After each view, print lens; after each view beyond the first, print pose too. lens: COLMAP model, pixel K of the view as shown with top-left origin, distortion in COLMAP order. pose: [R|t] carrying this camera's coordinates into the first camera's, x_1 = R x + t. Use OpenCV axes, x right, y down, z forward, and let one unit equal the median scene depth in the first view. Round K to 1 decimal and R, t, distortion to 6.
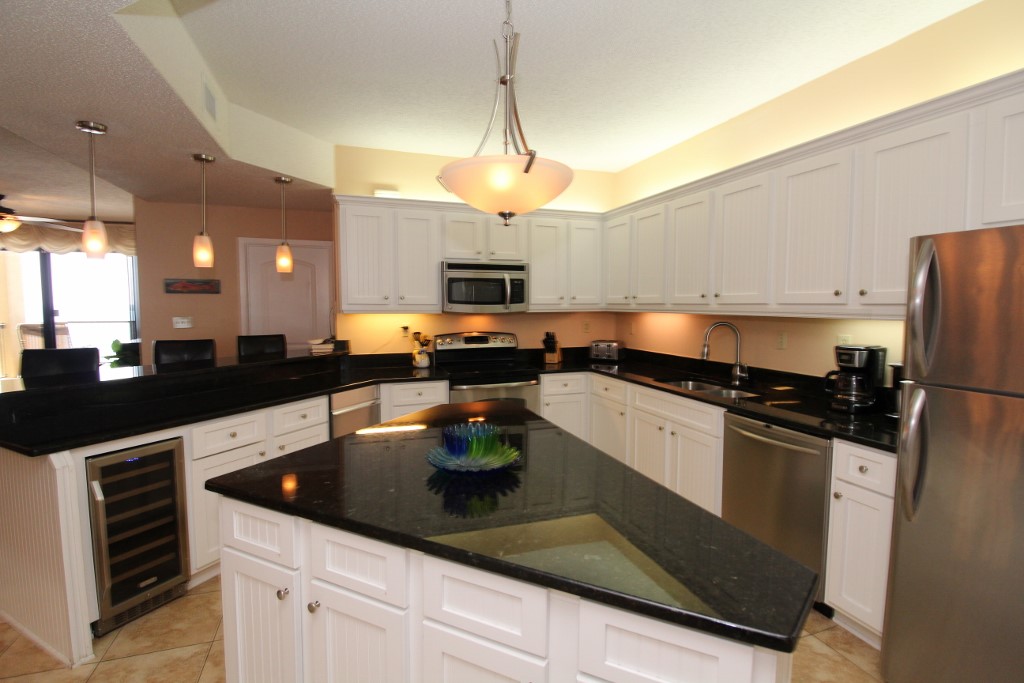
lens RADIAL K [[497.1, 0, 512.0], [0, 497.1, 341.5], [0, 0, 1]] dist [-0.000640, 0.000221]
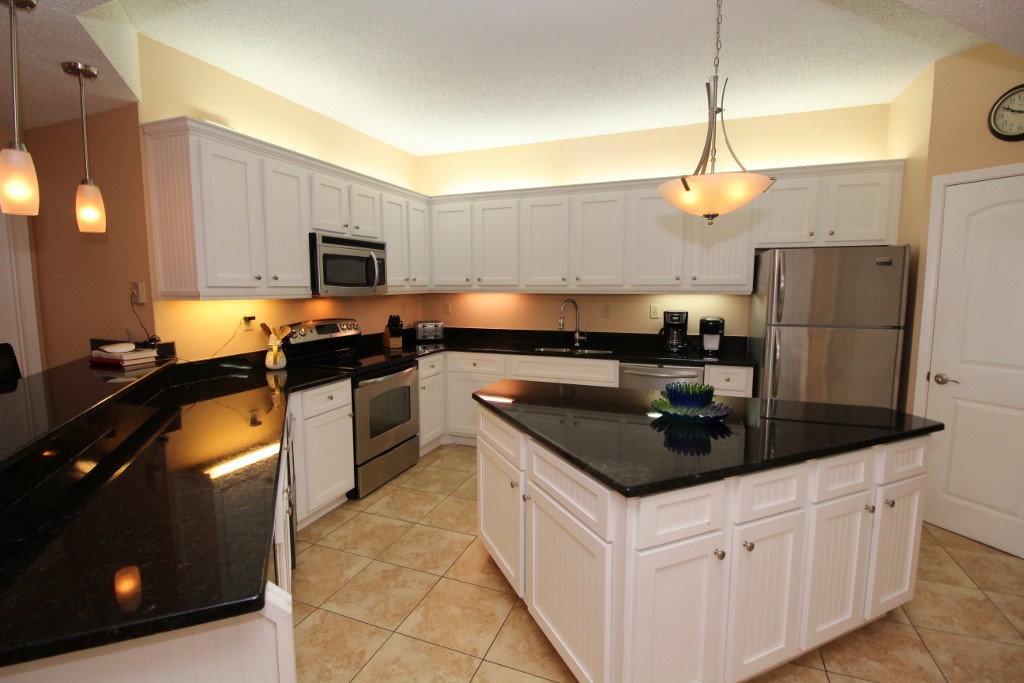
lens RADIAL K [[488.5, 0, 512.0], [0, 488.5, 341.5], [0, 0, 1]] dist [-0.011332, -0.000249]
pose [[0.632025, -0.088953, 0.769826, -0.545094], [0.060319, 0.996023, 0.065568, -0.018065], [-0.772597, 0.004995, 0.634877, 0.247316]]
